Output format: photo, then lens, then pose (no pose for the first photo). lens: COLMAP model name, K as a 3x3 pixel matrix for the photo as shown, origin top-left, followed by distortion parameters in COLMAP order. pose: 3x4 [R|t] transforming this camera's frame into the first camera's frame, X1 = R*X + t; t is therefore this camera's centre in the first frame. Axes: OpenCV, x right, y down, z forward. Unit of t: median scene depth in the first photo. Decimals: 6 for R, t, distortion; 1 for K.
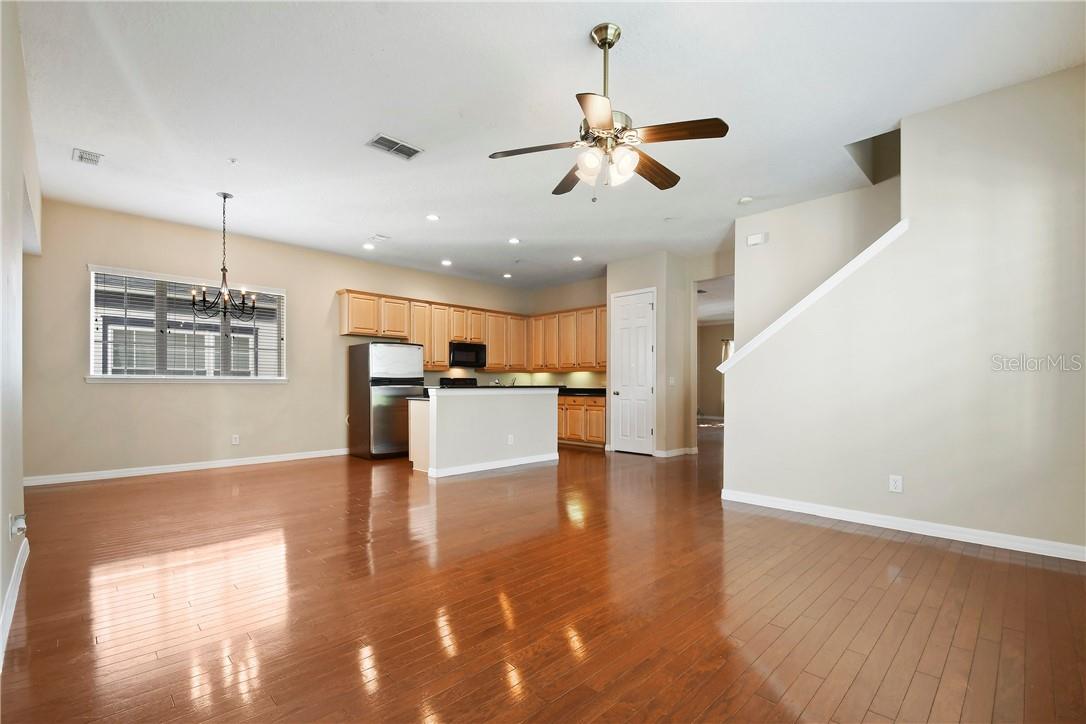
lens RADIAL K [[491.6, 0, 543.6], [0, 491.6, 389.0], [0, 0, 1]] dist [0.000099, -0.000049]
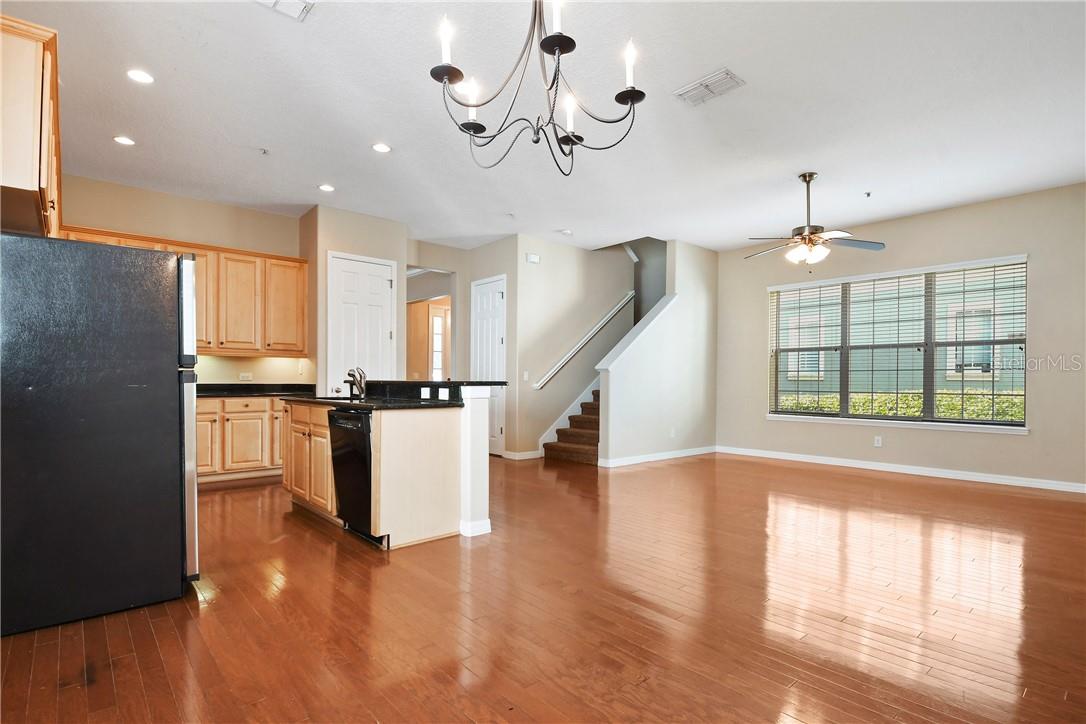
lens RADIAL K [[566.9, 0, 543.6], [0, 566.9, 383.5], [0, 0, 1]] dist [-0.003634, -0.000351]
pose [[0.090990, -0.005729, 0.995835, -0.858382], [0.006763, 0.999964, 0.005135, -0.004478], [-0.995829, 0.006268, 0.091026, 0.827138]]
